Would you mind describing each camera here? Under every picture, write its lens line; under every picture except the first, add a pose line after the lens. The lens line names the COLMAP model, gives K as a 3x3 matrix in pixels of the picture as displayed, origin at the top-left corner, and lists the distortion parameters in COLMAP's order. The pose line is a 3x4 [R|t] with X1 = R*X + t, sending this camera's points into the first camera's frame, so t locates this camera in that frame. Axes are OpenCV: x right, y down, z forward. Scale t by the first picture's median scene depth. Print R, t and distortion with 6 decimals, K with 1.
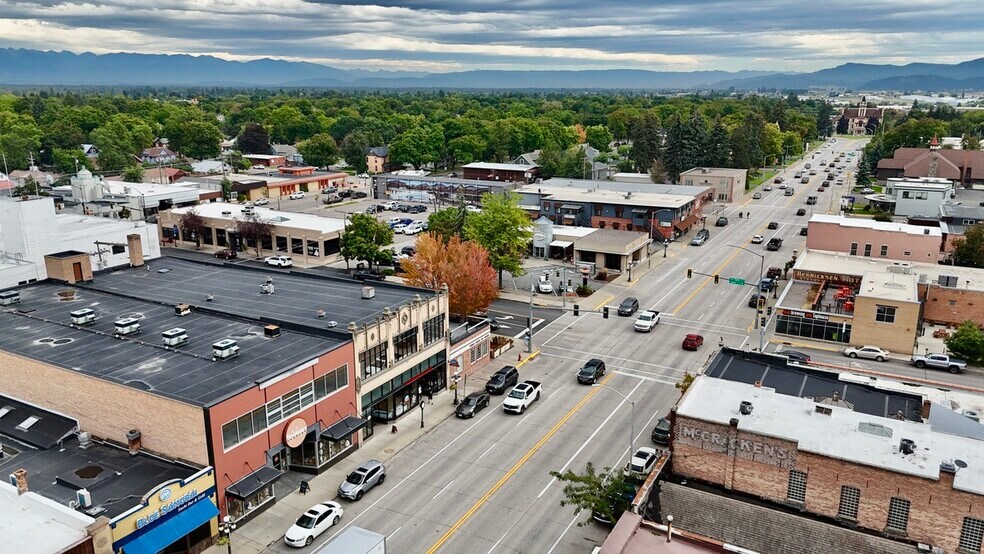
lens RADIAL K [[726.2, 0, 500.0], [0, 726.2, 270.7], [0, 0, 1]] dist [0.077010, -0.074969]
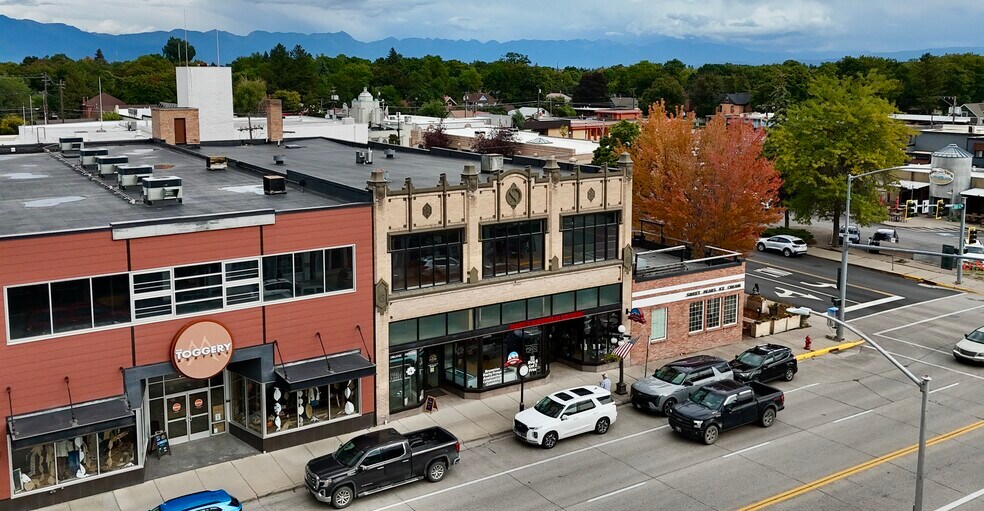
lens RADIAL K [[864.0, 0, 466.8], [0, 864.0, 181.0], [0, 0, 1]] dist [0.077543, -0.062908]
pose [[0.867185, 0.058532, -0.494535, 0.133391], [-0.117547, 0.989066, -0.089059, 0.107317], [0.483915, 0.135361, 0.864583, 0.429291]]
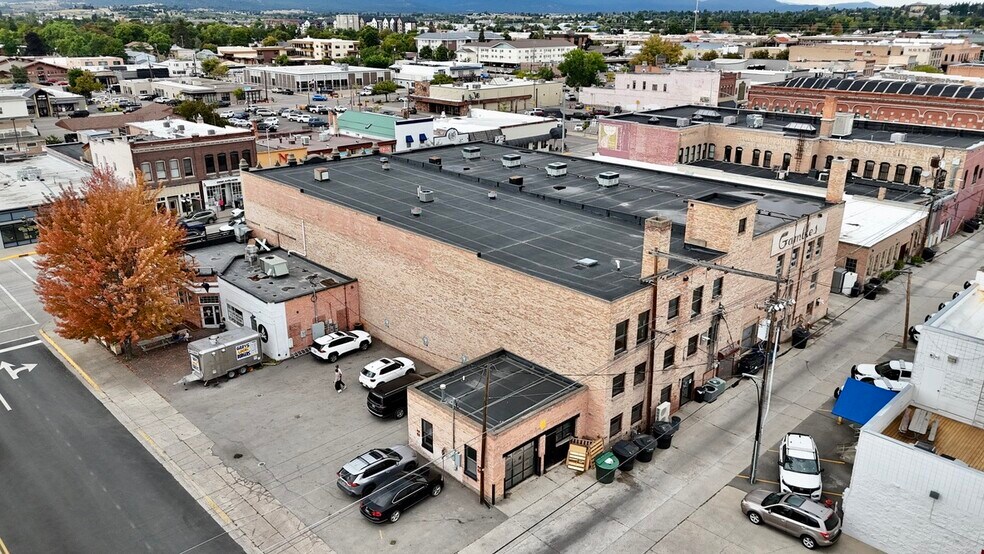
lens RADIAL K [[726.2, 0, 490.4], [0, 726.2, 280.7], [0, 0, 1]] dist [0.077010, -0.074969]
pose [[-0.952081, -0.108981, 0.285770, -0.650415], [0.069392, 0.833023, 0.548870, -0.336430], [-0.297869, 0.542399, -0.785543, 1.733217]]
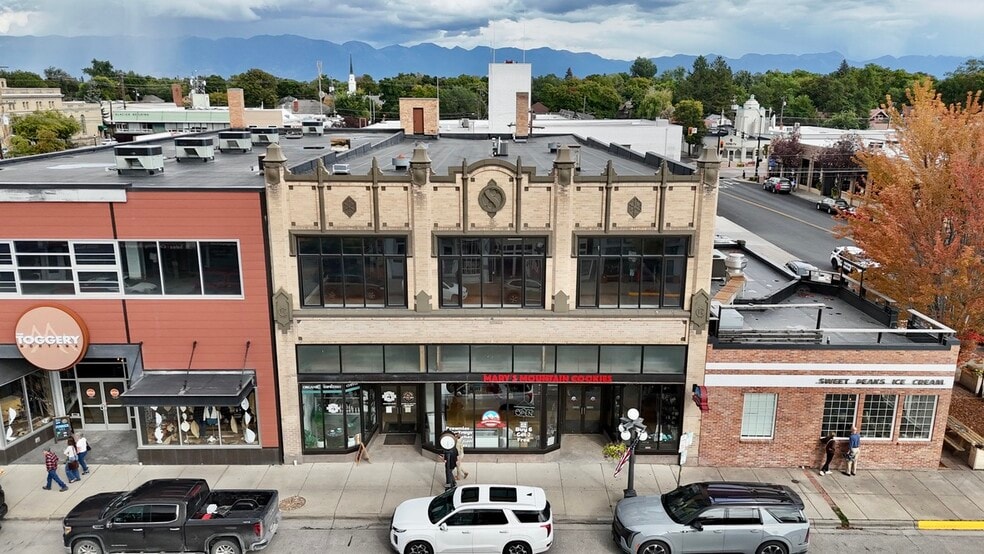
lens RADIAL K [[741.9, 0, 490.4], [0, 741.9, 283.7], [0, 0, 1]] dist [0.056473, -0.039613]
pose [[0.475192, 0.219040, -0.852182, 0.179288], [-0.216938, 0.967786, 0.127785, 0.056733], [0.852719, 0.124148, 0.507402, 0.772816]]
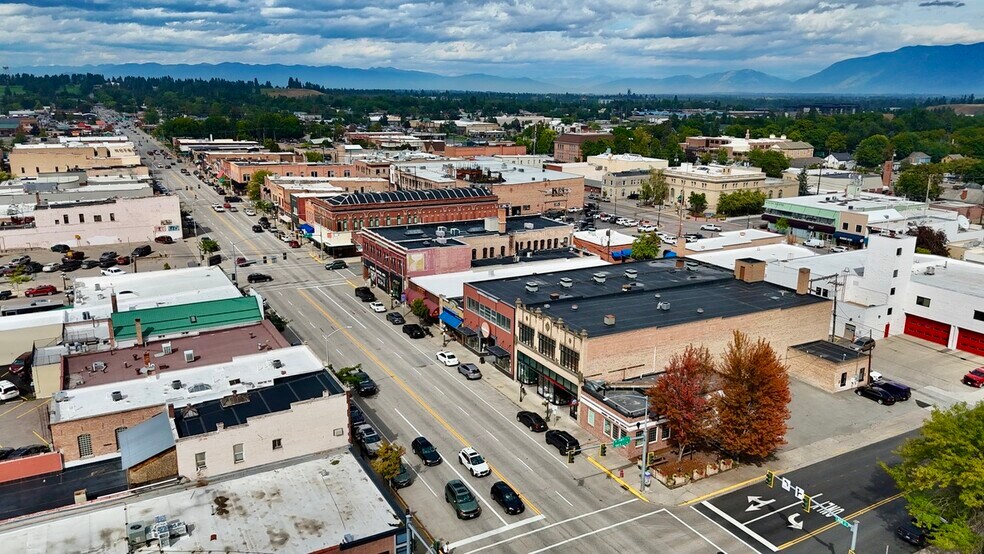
lens RADIAL K [[726.2, 0, 493.3], [0, 726.2, 269.2], [0, 0, 1]] dist [0.077010, -0.074969]
pose [[-0.543941, 0.190086, -0.817310, 0.910469], [-0.216720, 0.909136, 0.355675, -0.442682], [0.810655, 0.370594, -0.453320, 1.389718]]
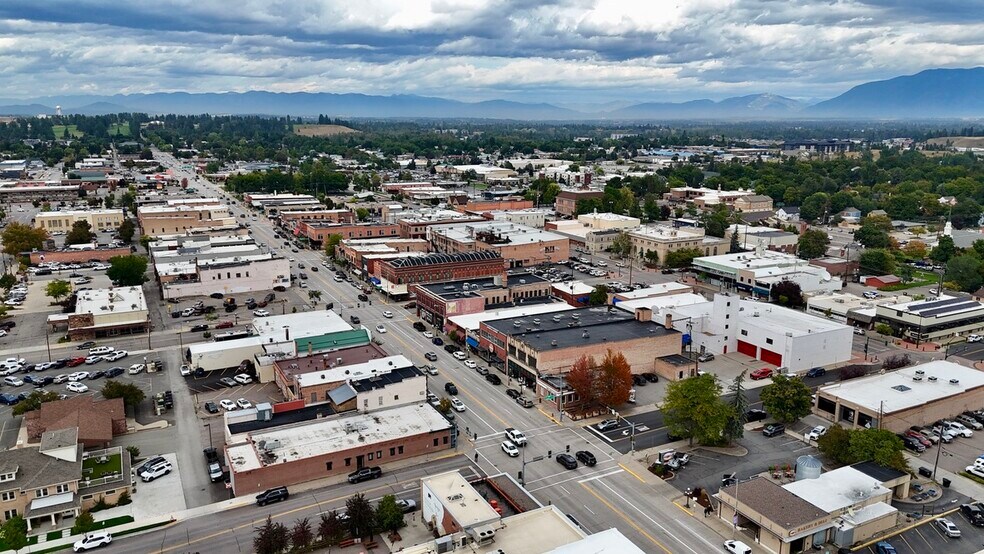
lens RADIAL K [[726.2, 0, 493.5], [0, 726.2, 256.0], [0, 0, 1]] dist [0.077010, -0.074969]
pose [[-0.566089, 0.149756, -0.810627, 1.816675], [-0.206160, 0.926392, 0.315111, -0.942477], [0.798148, 0.345500, -0.493547, 1.942375]]
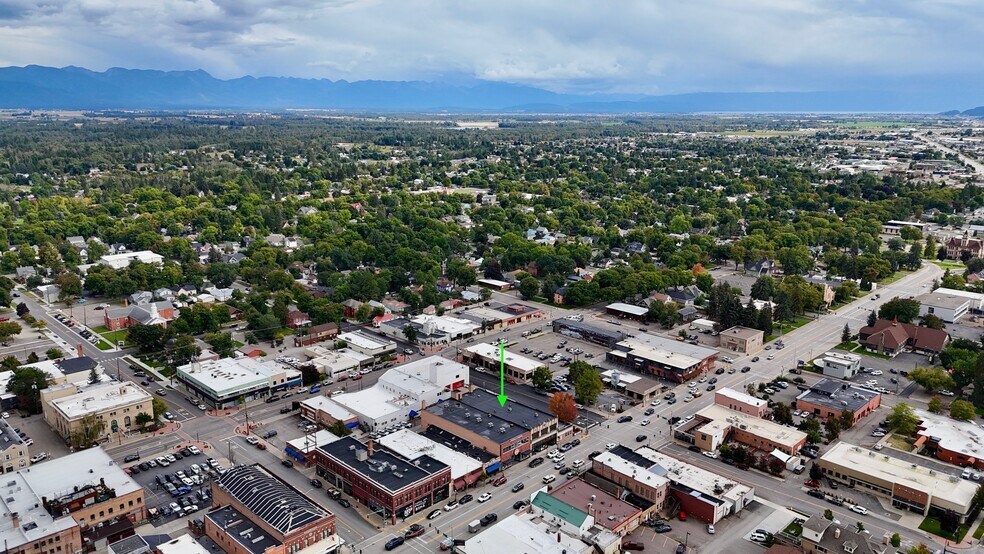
lens RADIAL K [[726.2, 0, 494.9], [0, 726.2, 275.0], [0, 0, 1]] dist [0.077010, -0.074969]
pose [[0.958124, 0.065337, -0.278800, 0.603449], [-0.070914, 0.997433, -0.009955, -0.631833], [0.277434, 0.029309, 0.960297, -2.636509]]
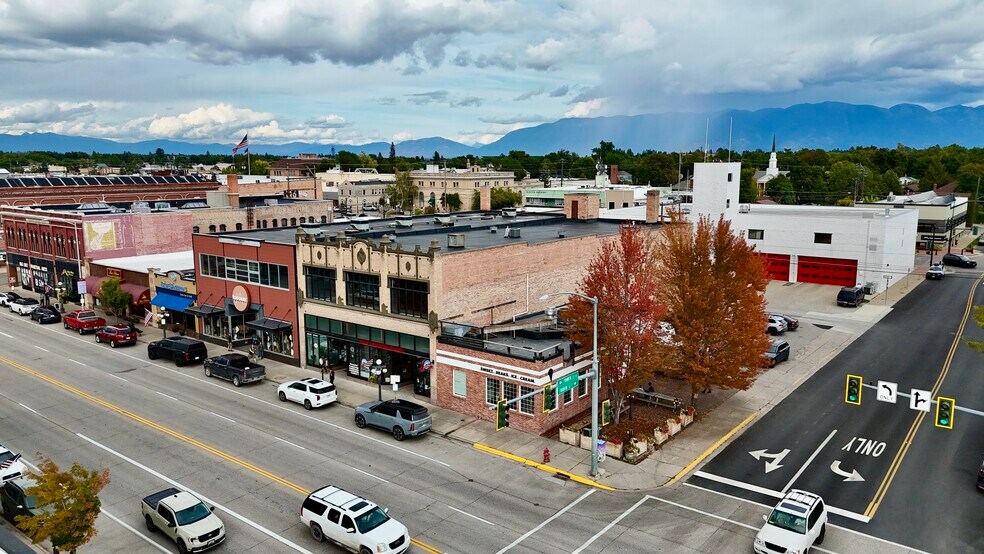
lens RADIAL K [[726.2, 0, 494.8], [0, 726.2, 273.2], [0, 0, 1]] dist [0.077010, -0.074969]
pose [[-0.174822, 0.150667, -0.973004, 0.576263], [-0.238206, 0.952393, 0.190275, -0.094902], [0.955351, 0.265040, -0.130610, 1.175140]]
